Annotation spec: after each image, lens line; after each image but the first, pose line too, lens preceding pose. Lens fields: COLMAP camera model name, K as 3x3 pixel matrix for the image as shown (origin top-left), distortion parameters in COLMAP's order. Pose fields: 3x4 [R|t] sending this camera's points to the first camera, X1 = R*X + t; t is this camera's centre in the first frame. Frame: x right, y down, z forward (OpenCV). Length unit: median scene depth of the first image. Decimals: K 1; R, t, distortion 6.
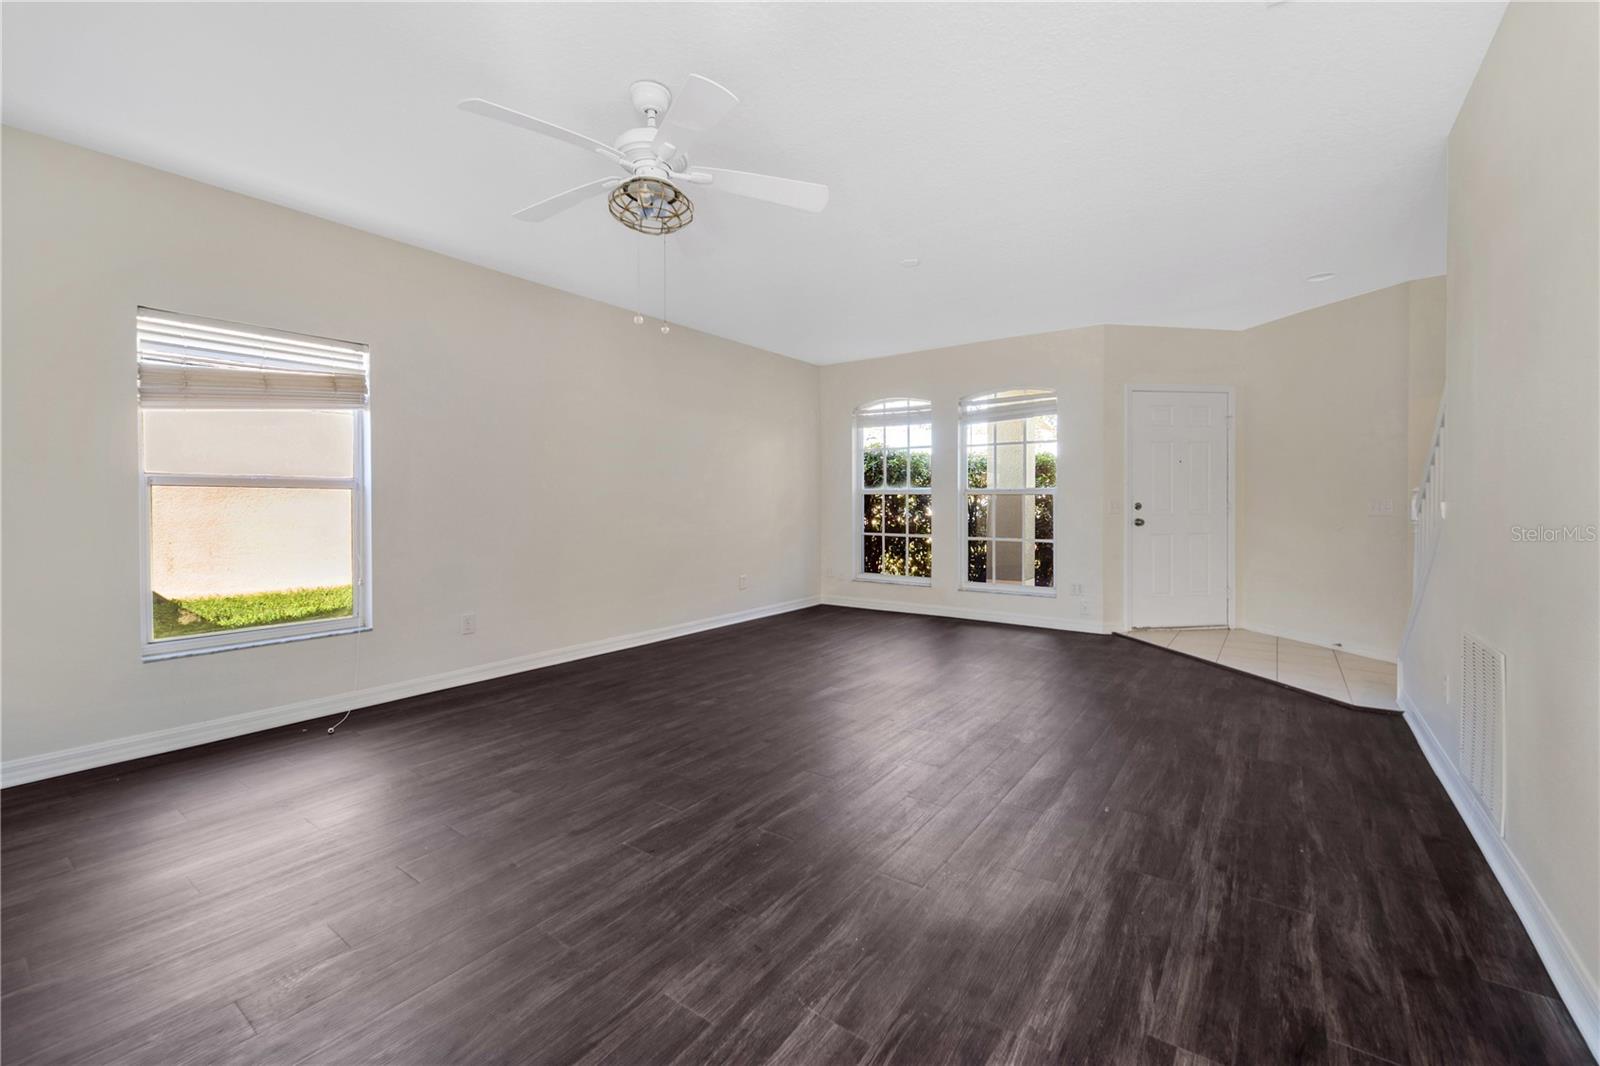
lens RADIAL K [[667.8, 0, 792.8], [0, 667.8, 548.2], [0, 0, 1]] dist [0.002200, -0.000566]
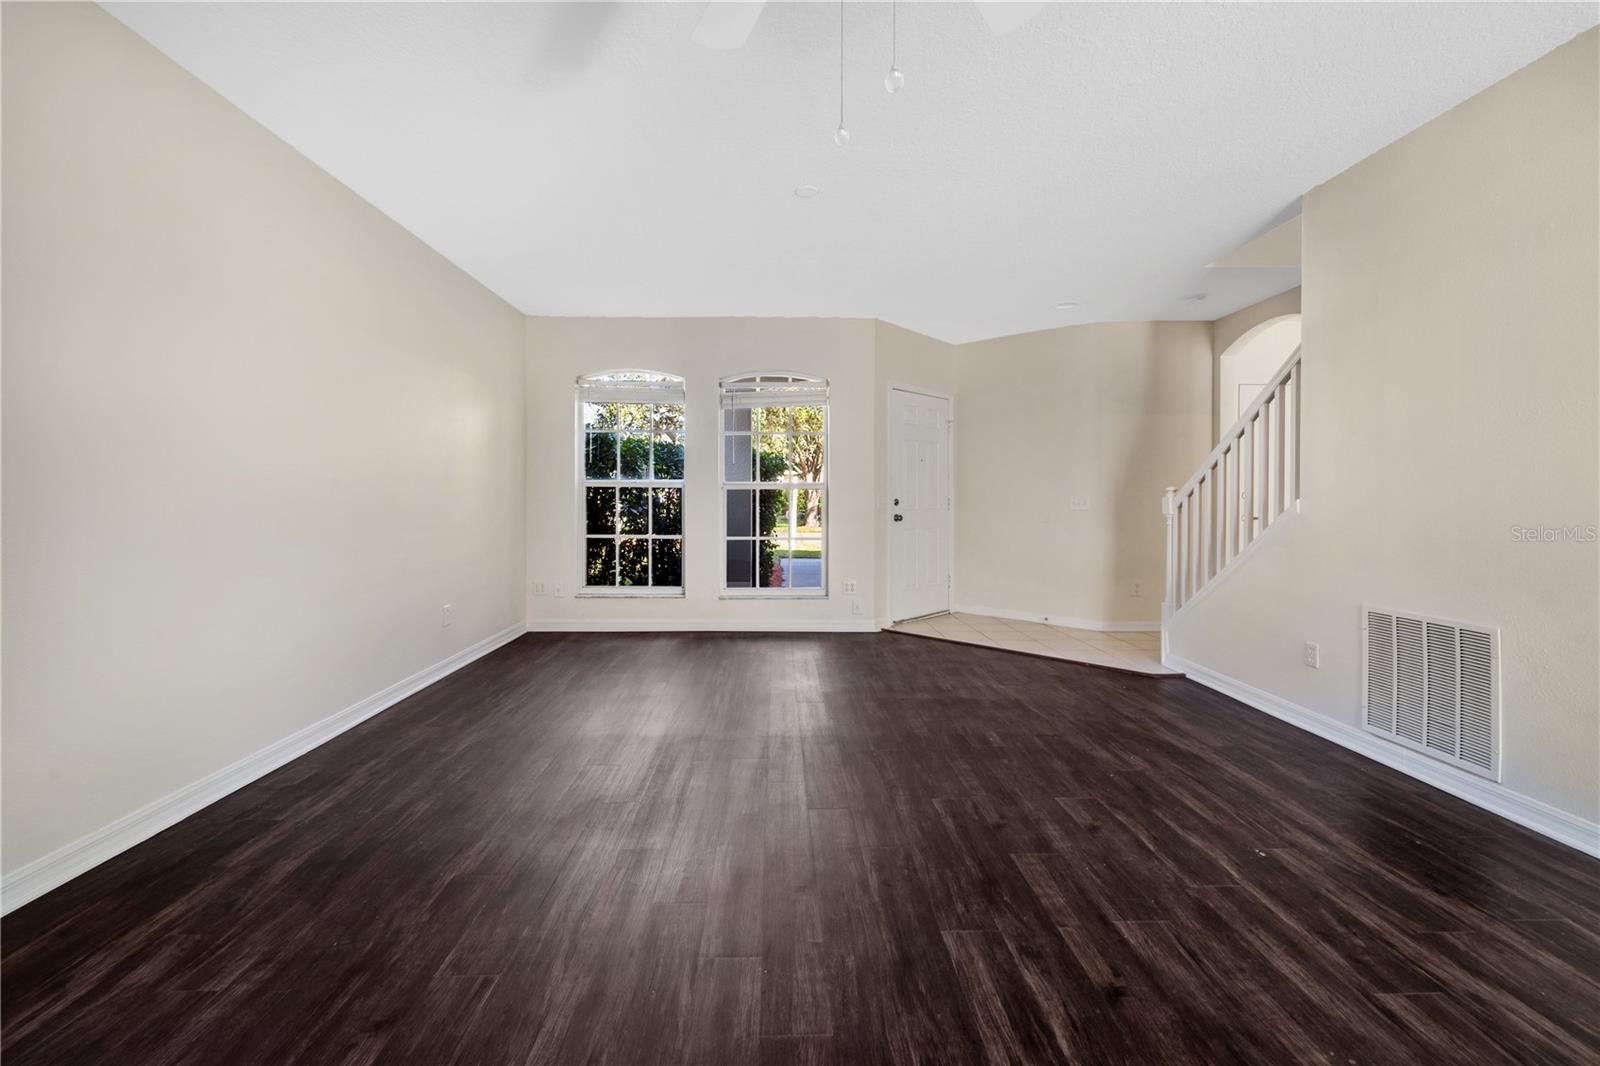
lens RADIAL K [[671.6, 0, 794.4], [0, 671.6, 516.0], [0, 0, 1]] dist [0.002108, -0.000219]
pose [[0.793576, -0.010776, 0.608376, -0.198120], [0.037292, 0.998825, -0.030954, -0.013627], [-0.607327, 0.047252, 0.793045, 0.248283]]
